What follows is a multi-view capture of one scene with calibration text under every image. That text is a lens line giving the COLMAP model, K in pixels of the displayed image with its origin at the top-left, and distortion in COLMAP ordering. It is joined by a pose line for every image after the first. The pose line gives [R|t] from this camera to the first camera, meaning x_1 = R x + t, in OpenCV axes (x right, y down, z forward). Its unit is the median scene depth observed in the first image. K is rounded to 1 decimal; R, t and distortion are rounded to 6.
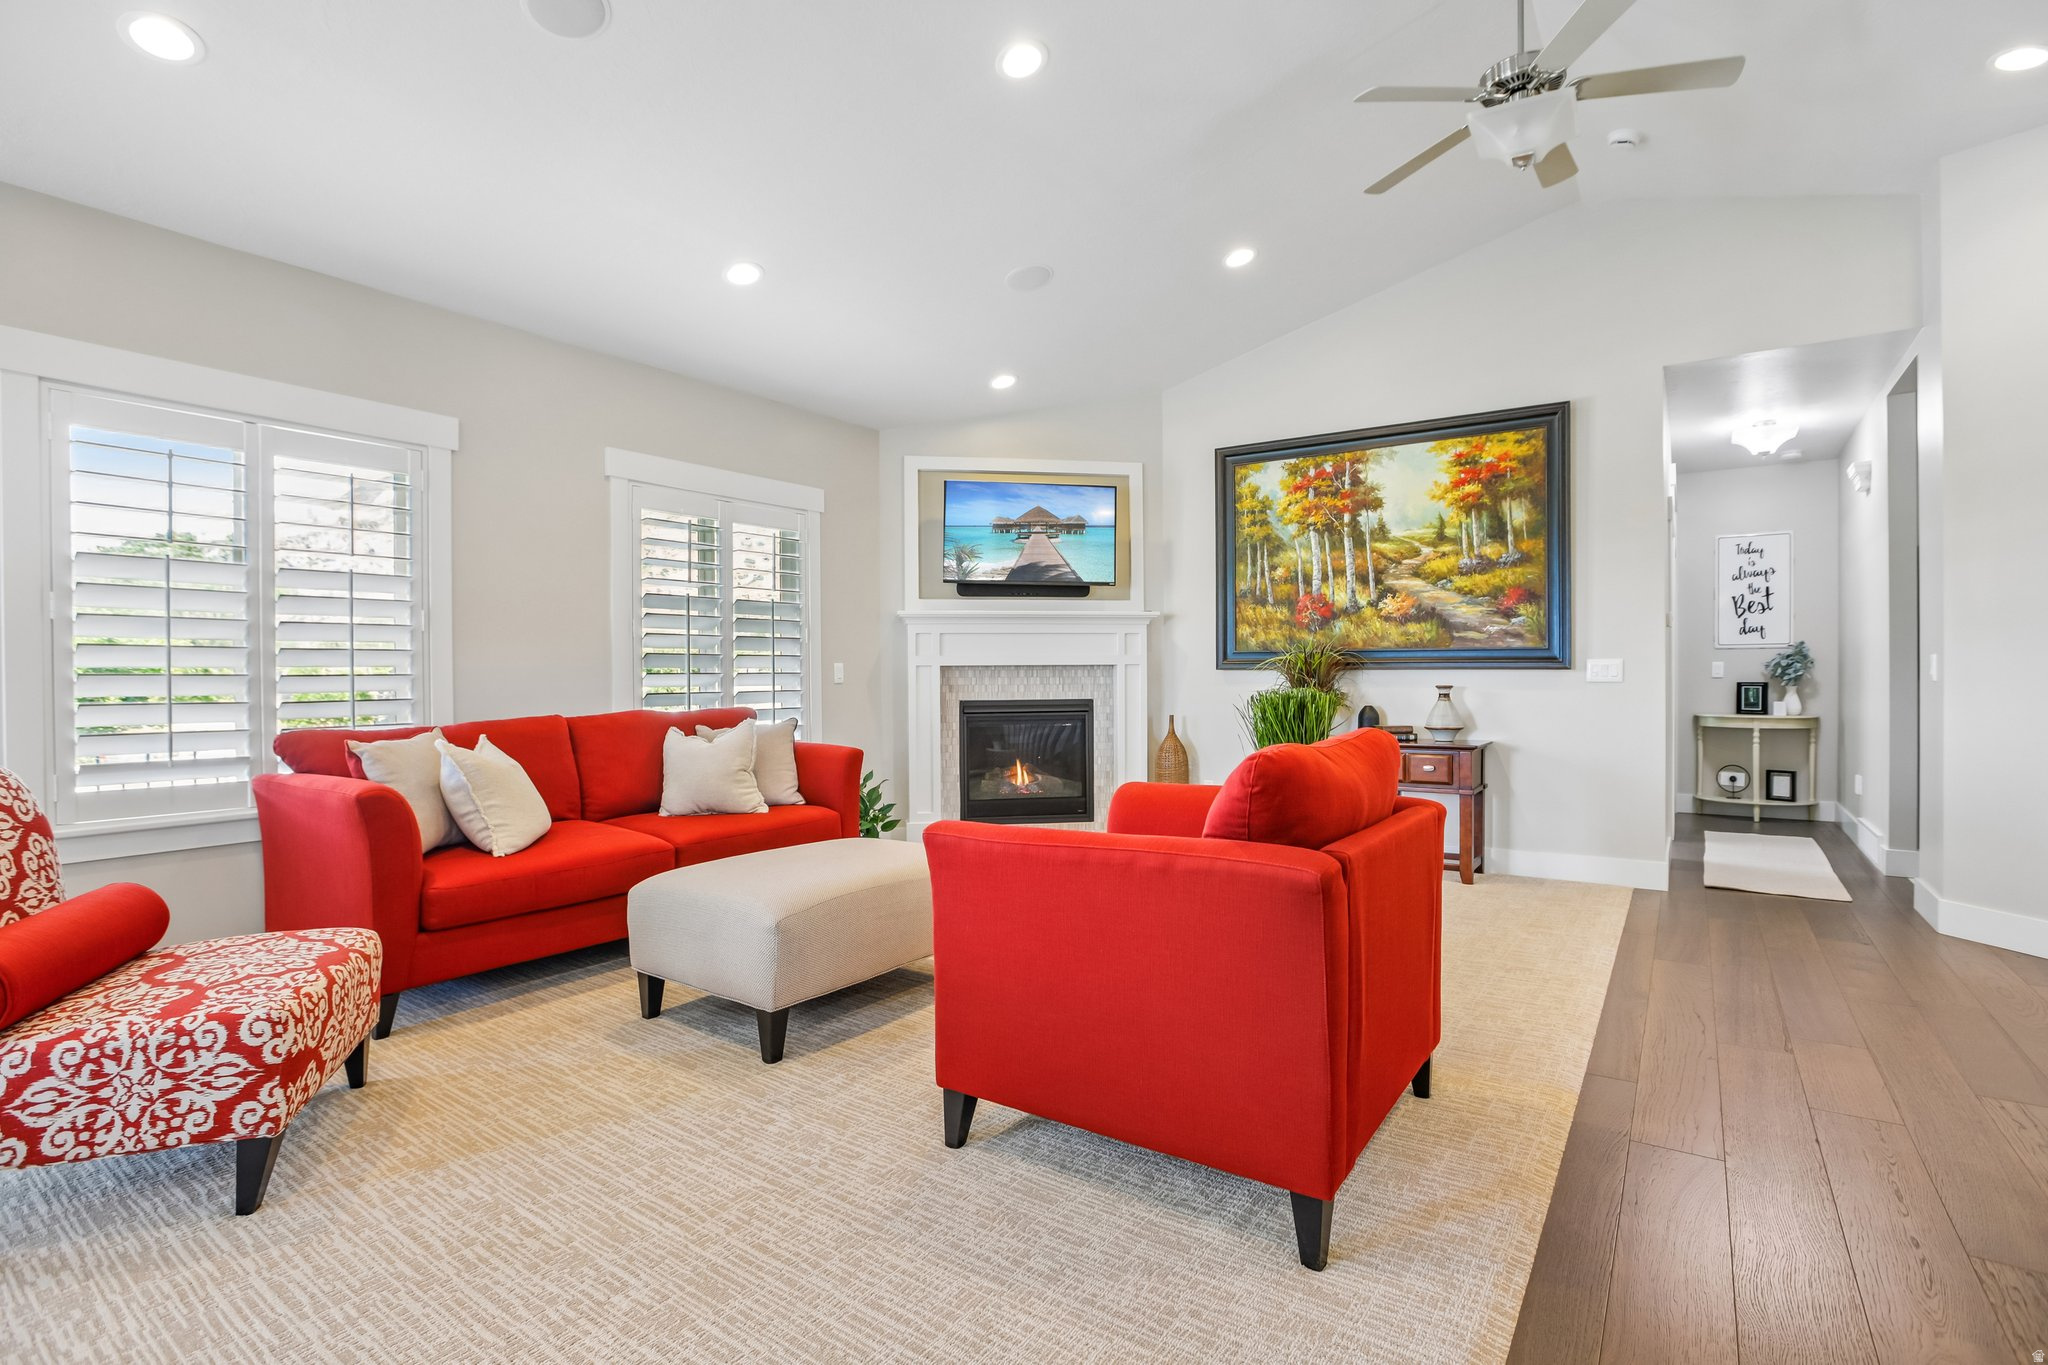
lens RADIAL K [[986.2, 0, 1022.1], [0, 986.2, 675.3], [0, 0, 1]] dist [-0.040946, 0.019998]
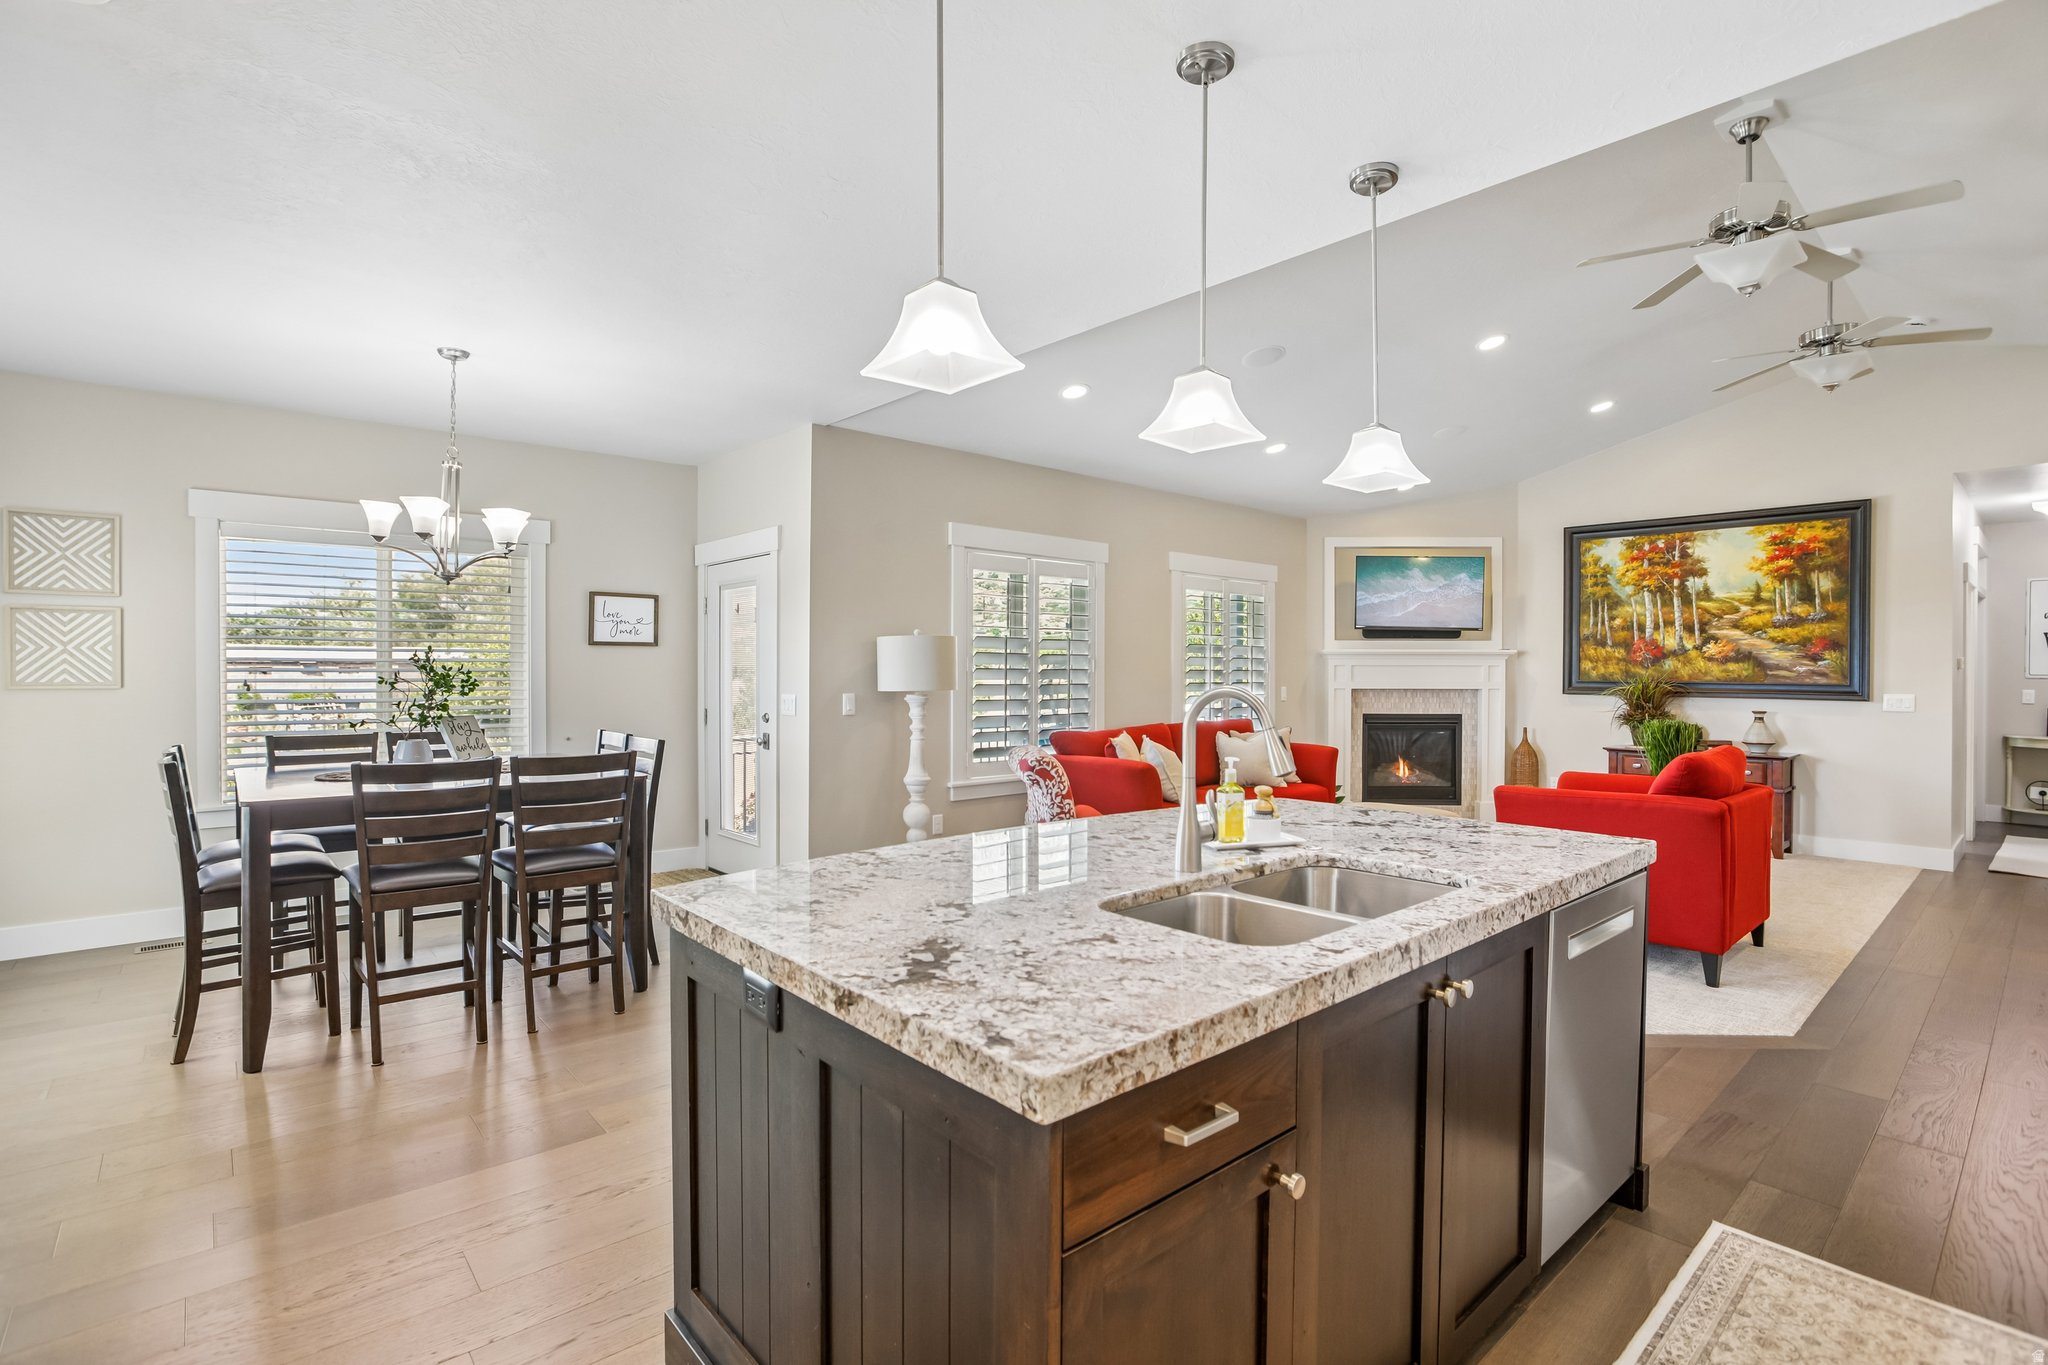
lens RADIAL K [[986.2, 0, 1022.1], [0, 986.2, 675.3], [0, 0, 1]] dist [-0.040946, 0.019998]
pose [[0.974815, 0.010972, -0.222746, -0.240770], [-0.010673, 0.999940, 0.002545, -0.029404], [0.222761, -0.000104, 0.974873, -0.484319]]
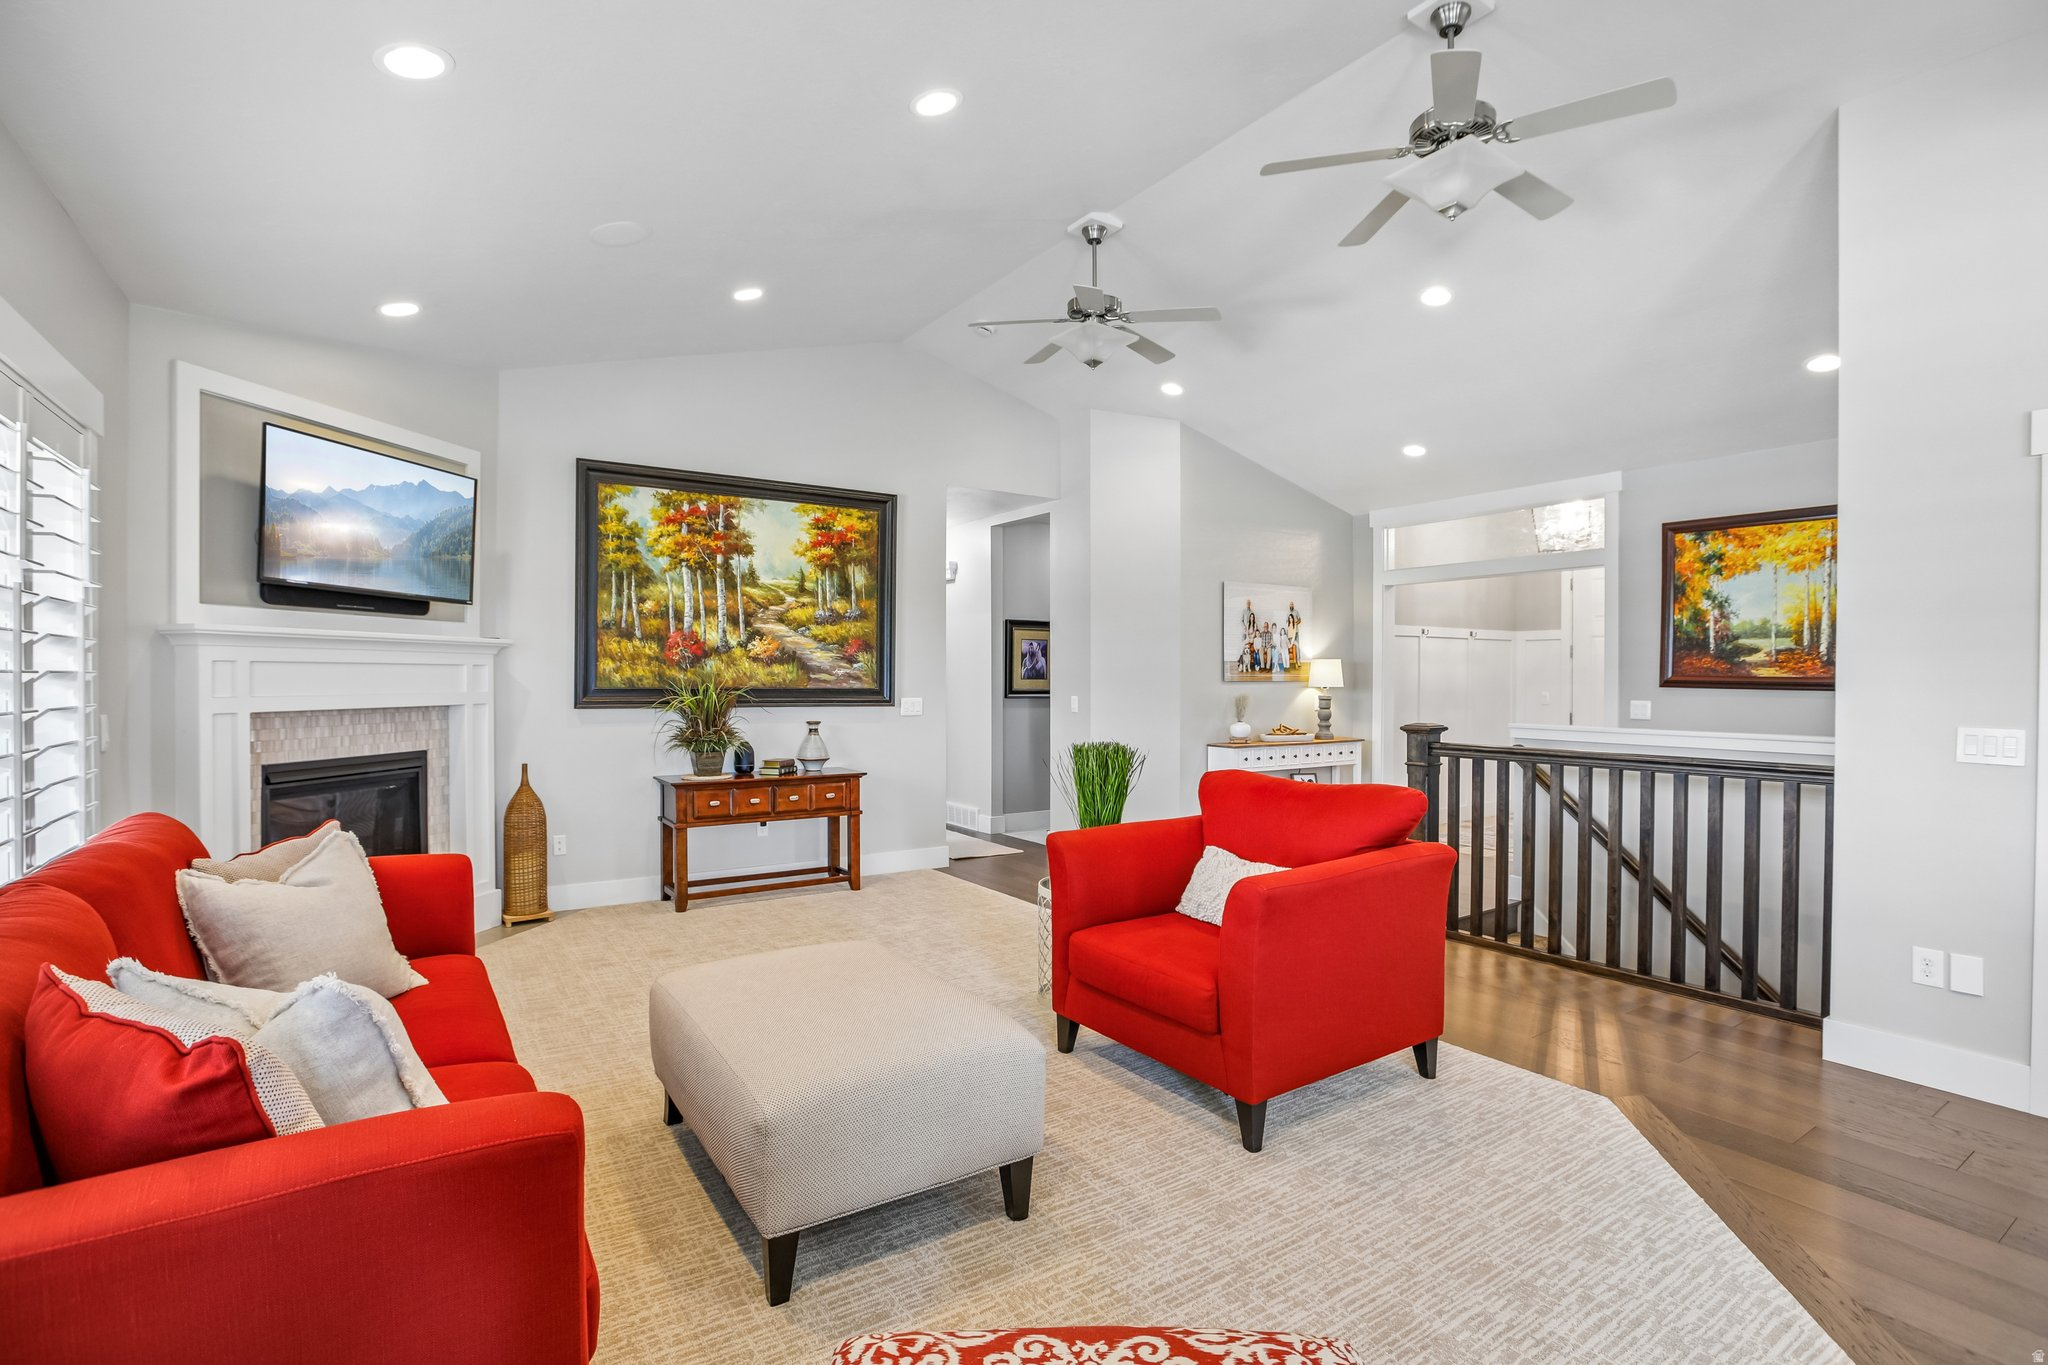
lens RADIAL K [[986.2, 0, 1022.1], [0, 986.2, 675.3], [0, 0, 1]] dist [-0.040946, 0.019998]
pose [[0.367638, 0.008854, 0.929927, -0.513370], [-0.002905, 0.999961, -0.008373, -0.032339], [-0.929964, 0.000377, 0.367649, 0.336970]]
